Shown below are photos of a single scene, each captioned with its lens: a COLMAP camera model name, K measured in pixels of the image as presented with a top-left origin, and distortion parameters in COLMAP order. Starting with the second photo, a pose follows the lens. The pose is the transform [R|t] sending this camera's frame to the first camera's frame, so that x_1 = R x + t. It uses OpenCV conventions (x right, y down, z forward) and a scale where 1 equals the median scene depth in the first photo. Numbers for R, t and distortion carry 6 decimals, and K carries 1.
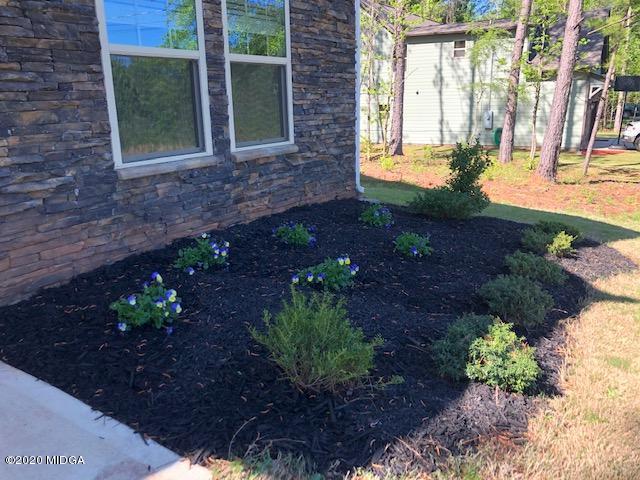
lens RADIAL K [[509.7, 0, 320.0], [0, 509.7, 240.0], [0, 0, 1]] dist [-0.001395, -0.001472]
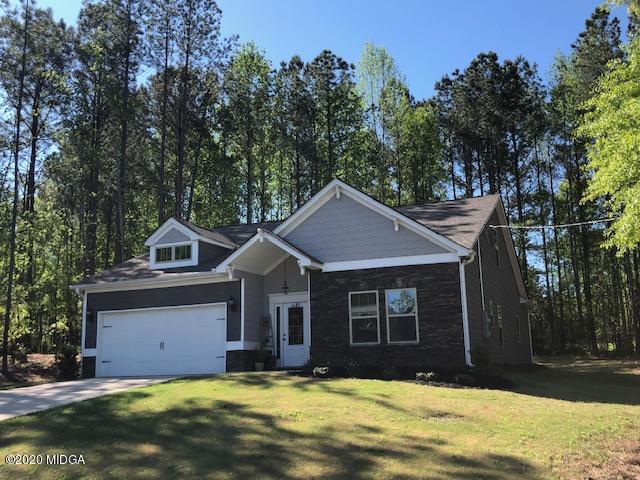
lens RADIAL K [[656.6, 0, 317.9], [0, 656.6, 228.6], [0, 0, 1]] dist [0.081141, -0.265731]
pose [[0.189822, -0.205113, -0.960154, 4.211637], [-0.250353, 0.935496, -0.249340, 0.334017], [0.949363, 0.287708, 0.126227, -0.219364]]
